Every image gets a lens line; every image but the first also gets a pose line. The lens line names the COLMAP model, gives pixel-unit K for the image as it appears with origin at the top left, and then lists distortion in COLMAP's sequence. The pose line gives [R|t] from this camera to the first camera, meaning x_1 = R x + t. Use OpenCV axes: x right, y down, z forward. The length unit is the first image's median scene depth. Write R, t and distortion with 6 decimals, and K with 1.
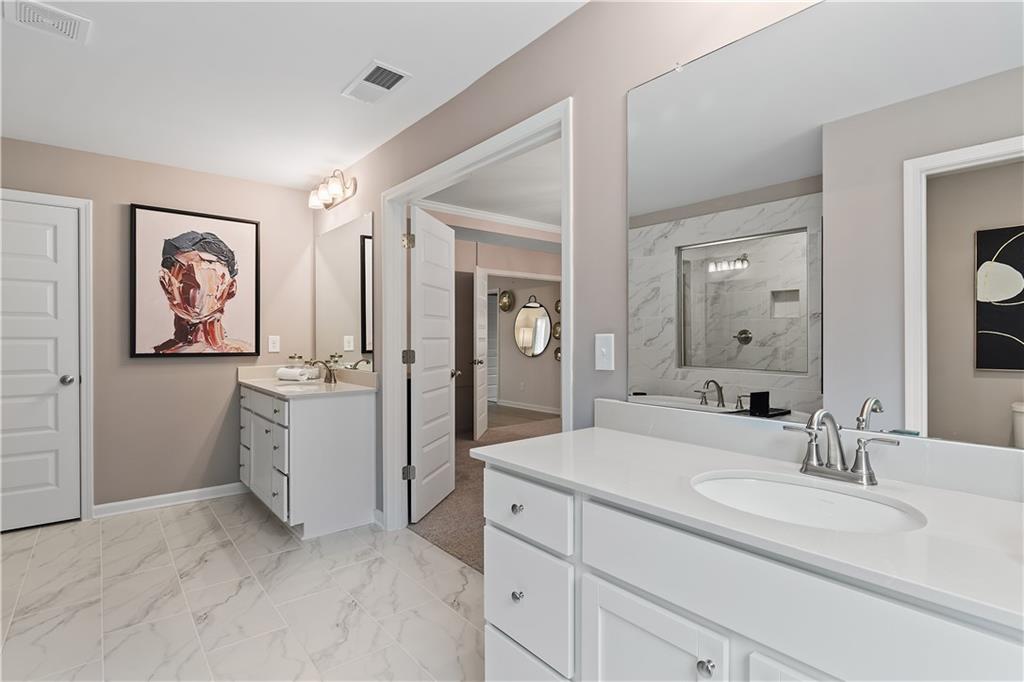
lens RADIAL K [[516.2, 0, 512.0], [0, 516.2, 341.0], [0, 0, 1]] dist [0.000004, 0.000051]
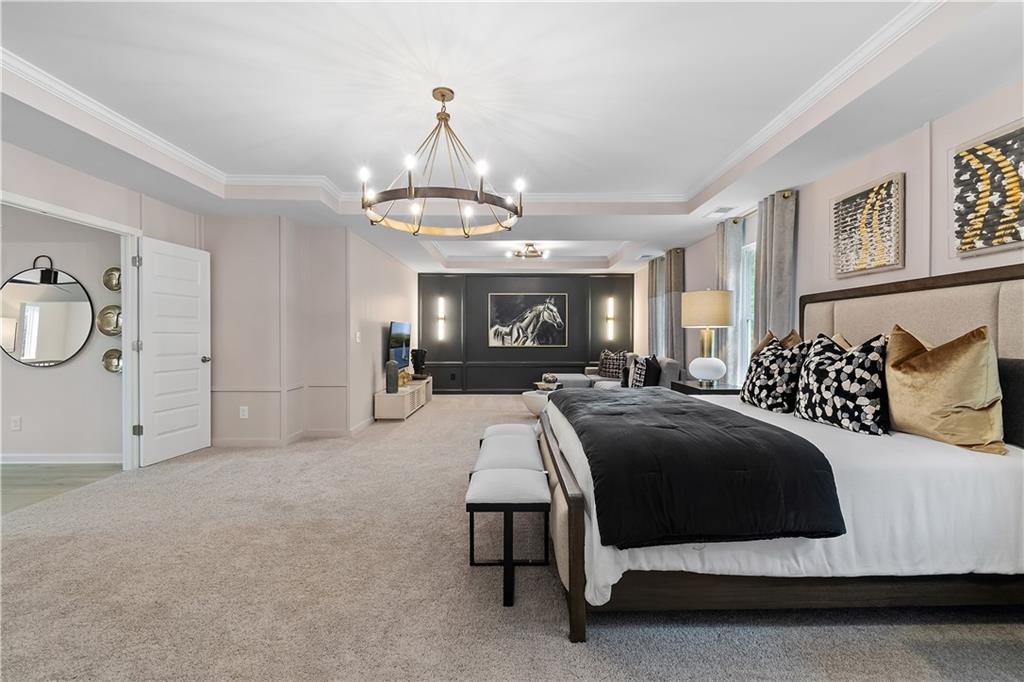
lens RADIAL K [[461.9, 0, 515.4], [0, 461.9, 340.6], [0, 0, 1]] dist [-0.000234, -0.000318]
pose [[0.623754, -0.007874, 0.781581, -0.083600], [0.003985, 0.999968, 0.006895, 0.002329], [-0.781610, -0.001186, 0.623766, 0.755972]]
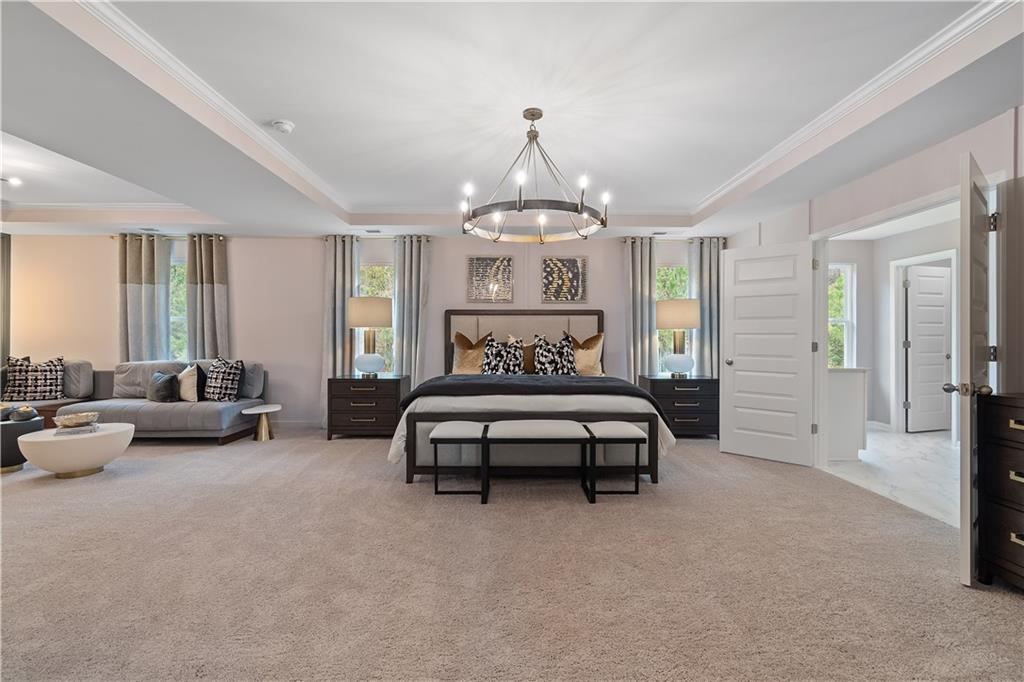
lens RADIAL K [[457.8, 0, 514.2], [0, 457.8, 334.2], [0, 0, 1]] dist [0.000412, 0.000000]
pose [[-0.787546, -0.001252, 0.616254, -0.035067], [-0.000501, 0.999999, 0.001390, -0.005796], [-0.616255, 0.000786, -0.787546, 2.118507]]
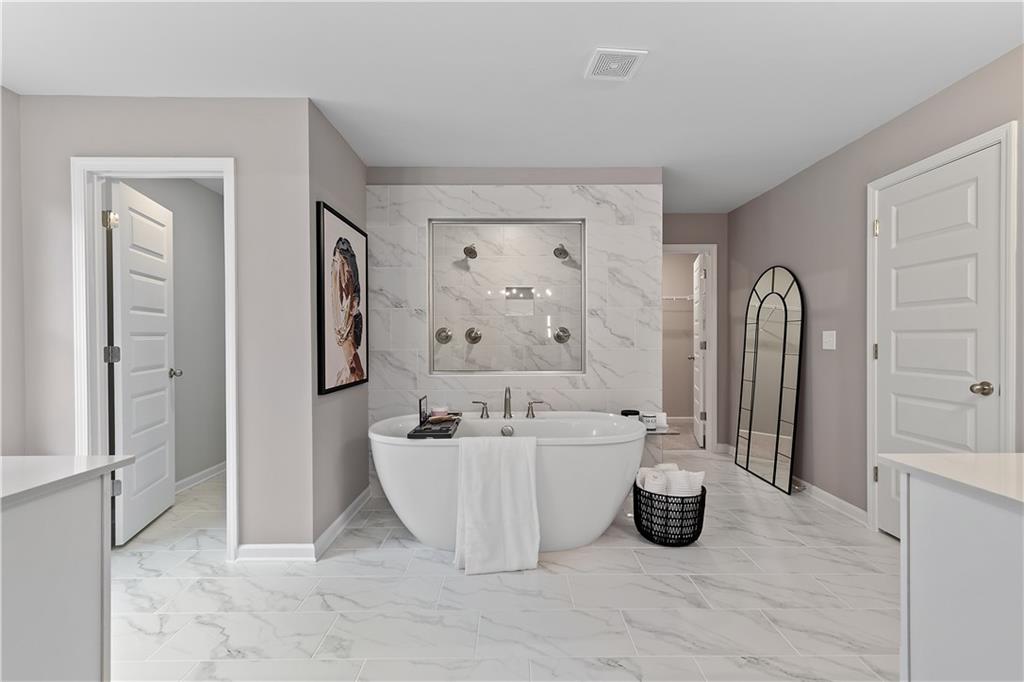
lens RADIAL K [[475.5, 0, 516.5], [0, 475.5, 339.9], [0, 0, 1]] dist [0.001249, 0.000134]
pose [[-0.622149, 0.008424, -0.782854, 0.065344], [-0.000470, 0.999938, 0.011133, 0.001205], [0.782899, 0.007294, -0.622106, 0.910050]]
